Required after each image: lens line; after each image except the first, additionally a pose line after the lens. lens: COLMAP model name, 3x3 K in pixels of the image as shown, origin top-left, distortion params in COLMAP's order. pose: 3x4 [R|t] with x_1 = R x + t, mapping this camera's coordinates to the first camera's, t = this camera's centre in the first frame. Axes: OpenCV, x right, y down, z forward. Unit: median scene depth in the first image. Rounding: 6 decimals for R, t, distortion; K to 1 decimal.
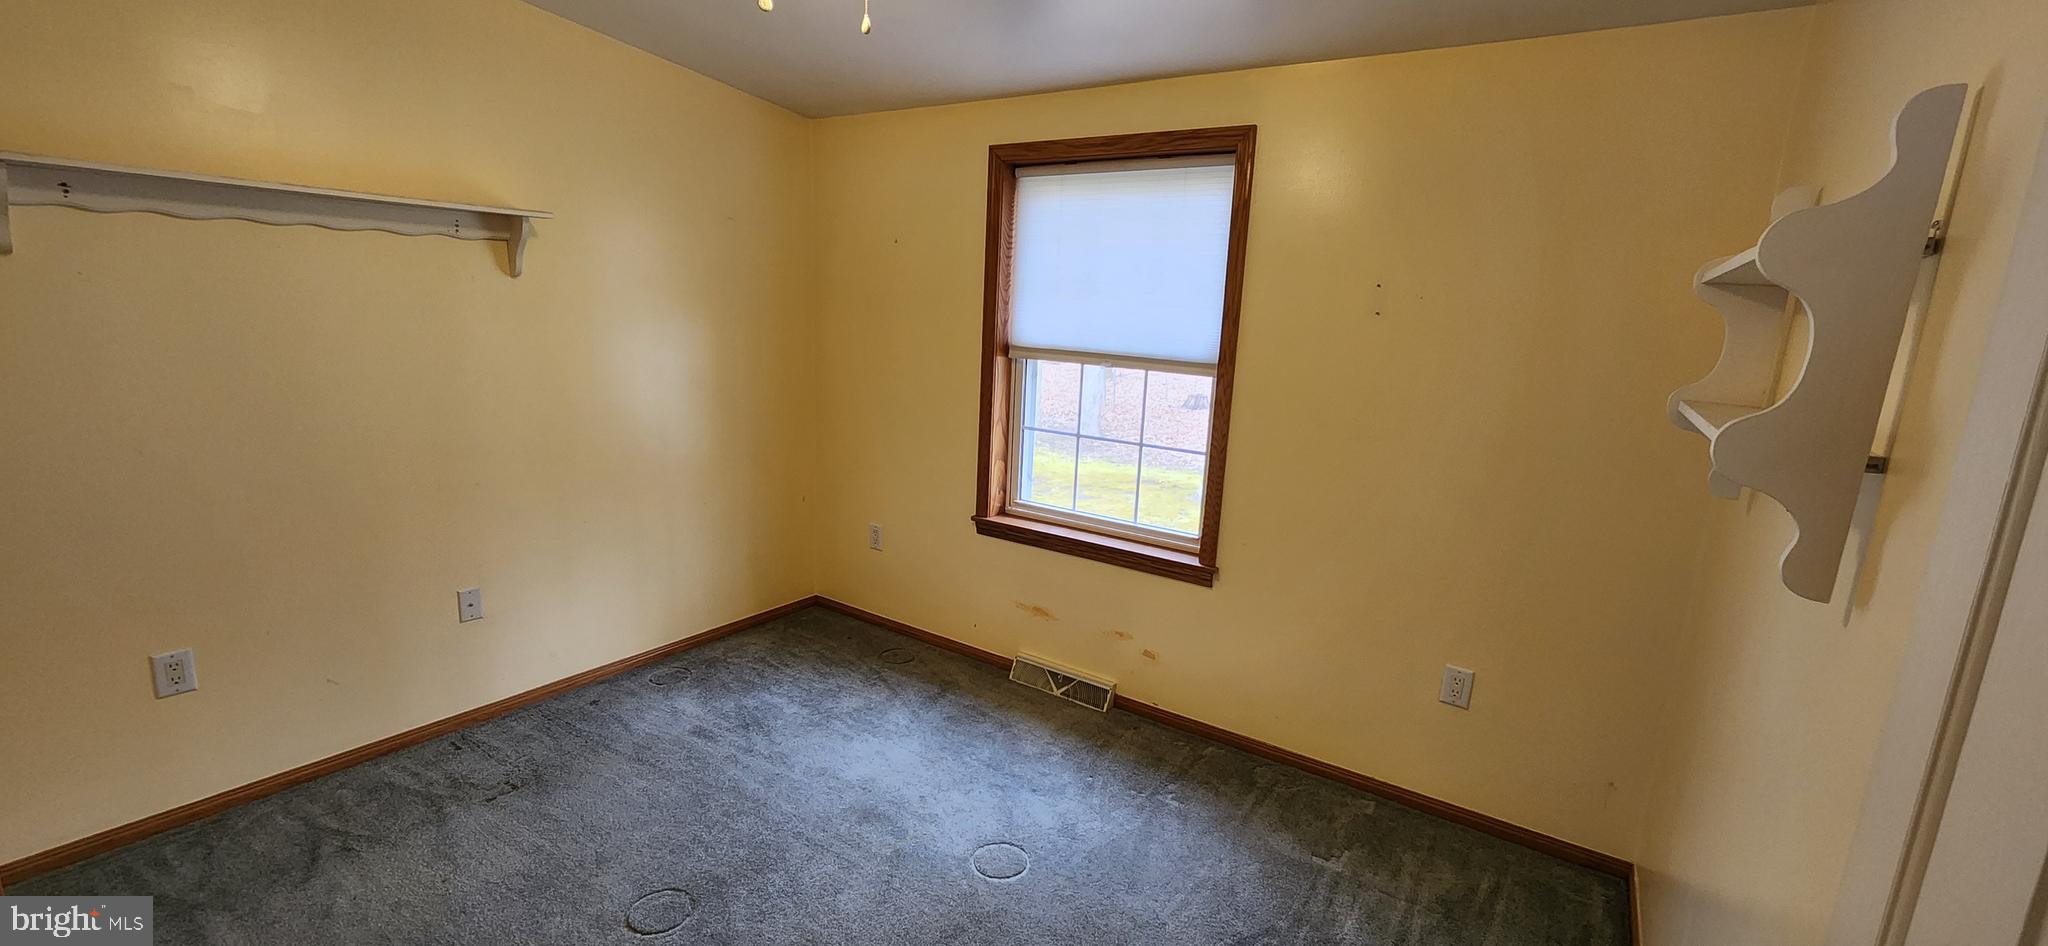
lens RADIAL K [[831.3, 0, 1031.6], [0, 831.3, 466.7], [0, 0, 1]] dist [-0.000534, -0.000198]
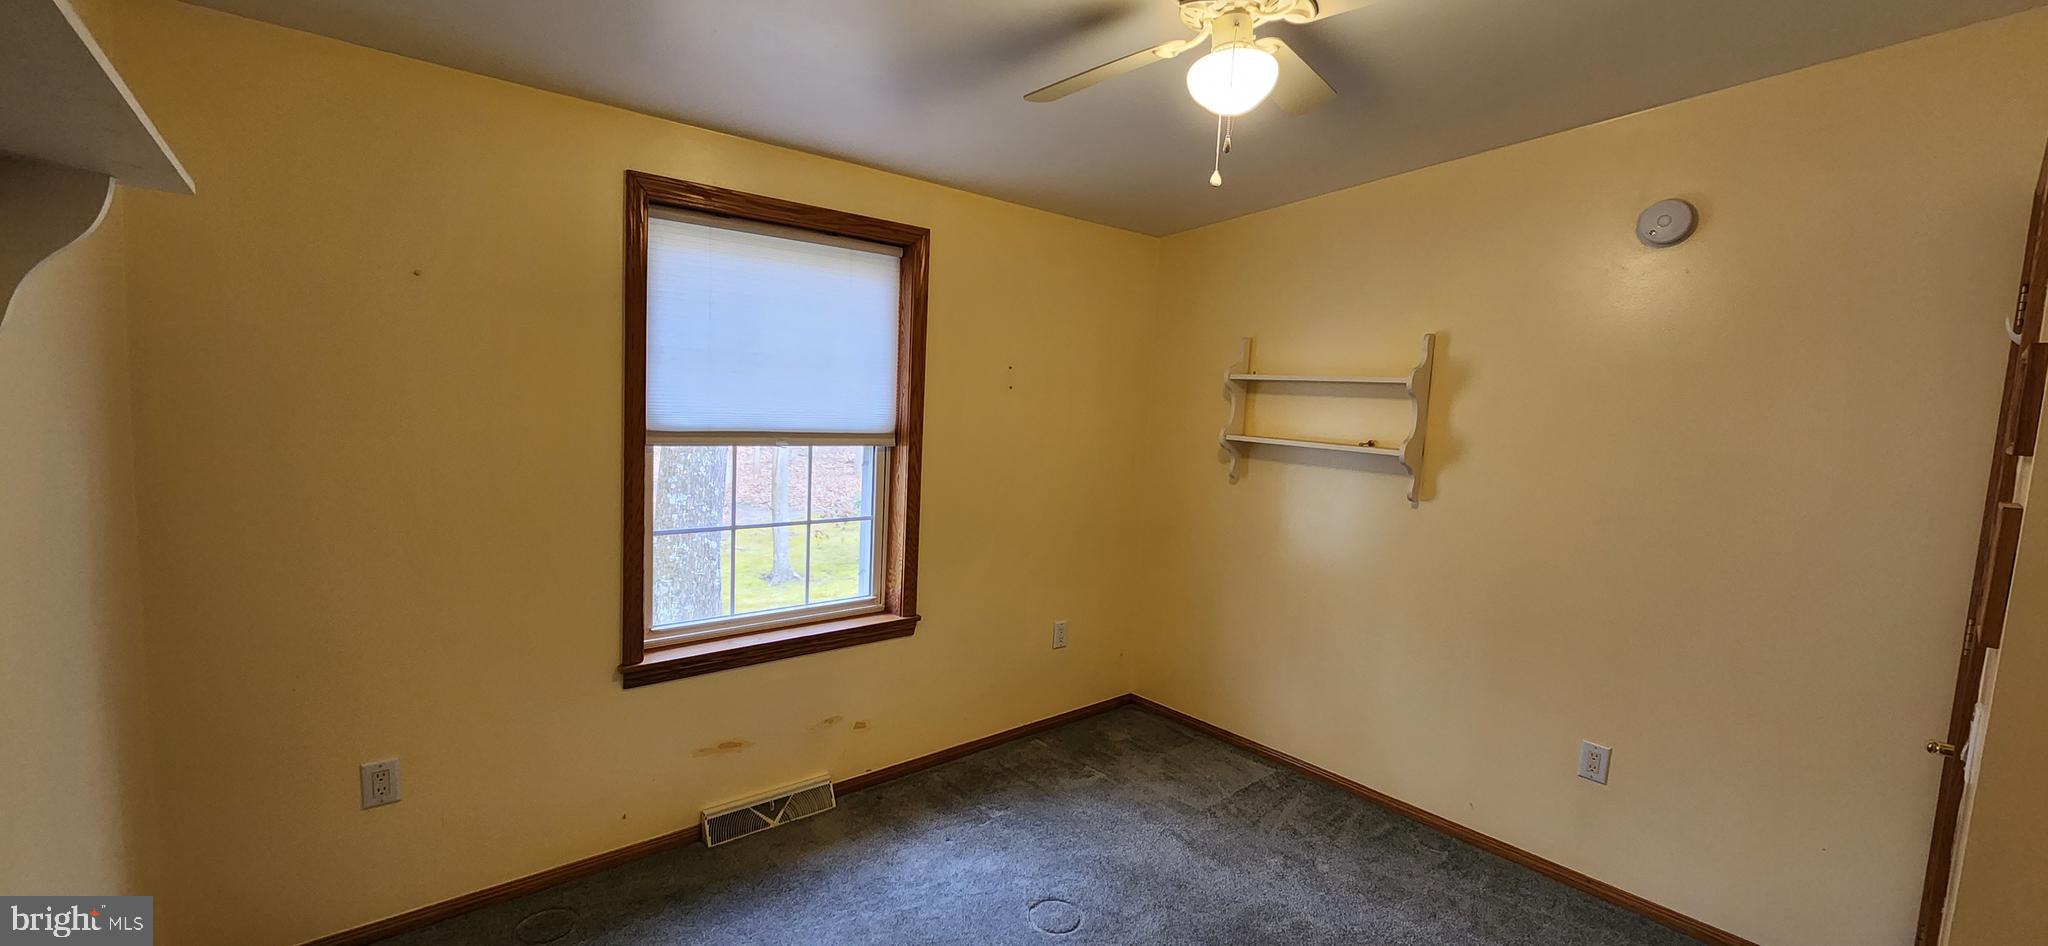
lens RADIAL K [[831.3, 0, 1031.6], [0, 831.3, 466.7], [0, 0, 1]] dist [-0.000534, -0.000198]
pose [[0.259739, -0.124194, 0.957659, -0.714982], [0.146278, 0.985312, 0.088107, -0.137250], [-0.954536, 0.117200, 0.274091, 0.484781]]
